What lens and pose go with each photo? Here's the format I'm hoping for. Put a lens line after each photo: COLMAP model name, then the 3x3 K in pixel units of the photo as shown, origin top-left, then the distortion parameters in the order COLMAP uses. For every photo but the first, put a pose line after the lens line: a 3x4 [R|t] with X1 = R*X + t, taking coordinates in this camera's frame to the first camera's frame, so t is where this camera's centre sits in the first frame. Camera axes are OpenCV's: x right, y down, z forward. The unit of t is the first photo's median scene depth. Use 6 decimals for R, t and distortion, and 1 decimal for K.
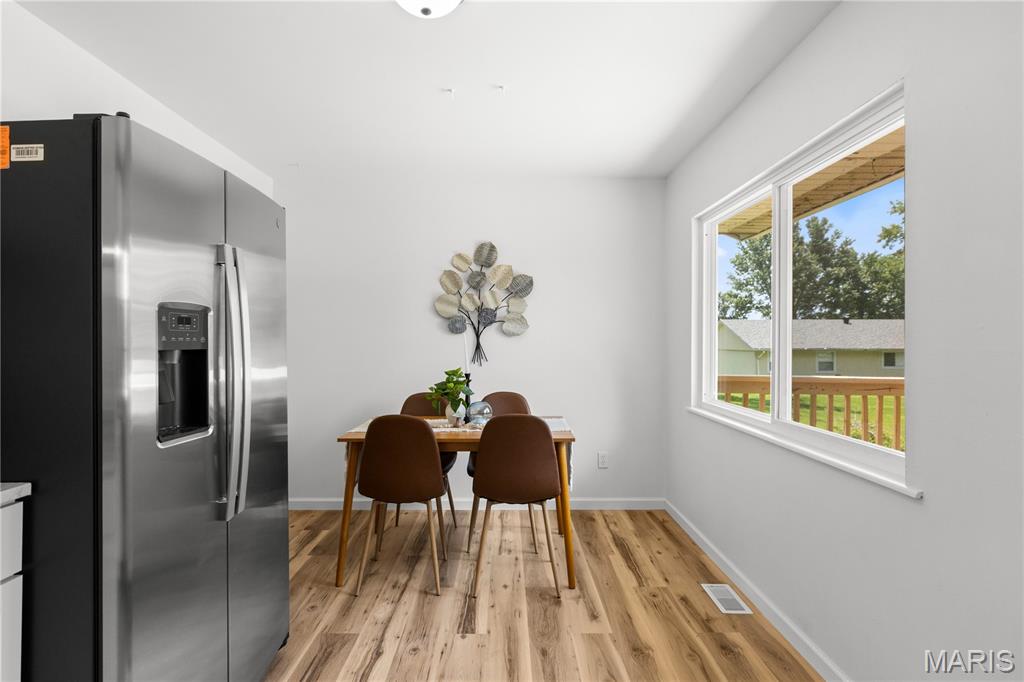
lens RADIAL K [[539.7, 0, 512.0], [0, 539.7, 341.0], [0, 0, 1]] dist [0.002096, -0.000157]
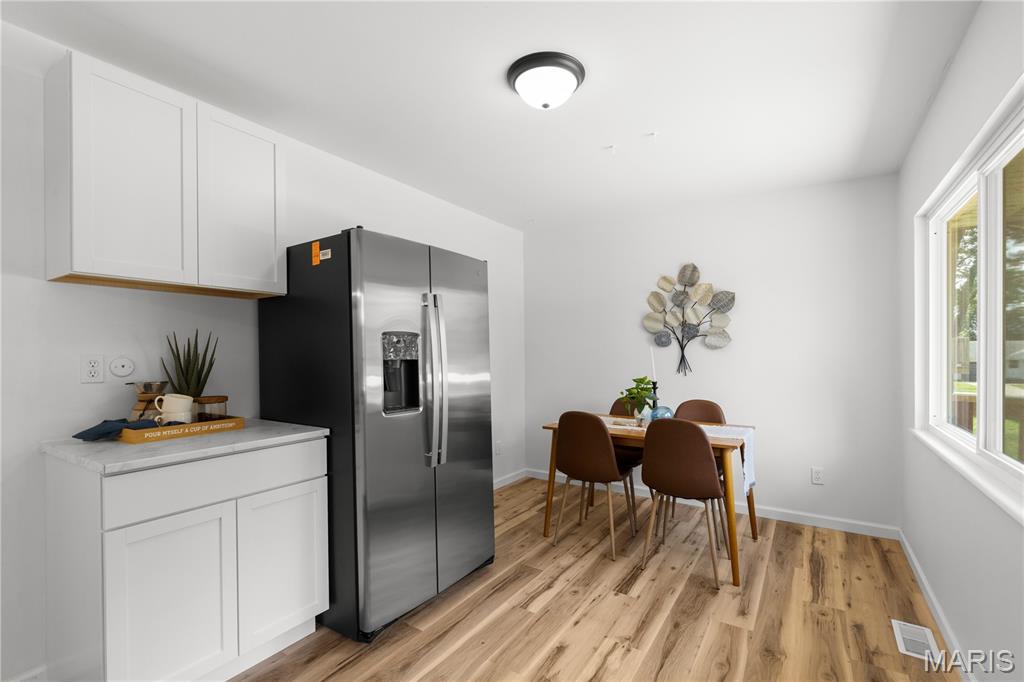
lens RADIAL K [[474.4, 0, 512.3], [0, 474.4, 365.8], [0, 0, 1]] dist [-0.000156, -0.000035]
pose [[0.840024, 0.019753, -0.542190, 0.229981], [-0.003013, 0.999491, 0.031744, -0.005699], [0.542541, -0.025032, 0.839656, -0.019495]]
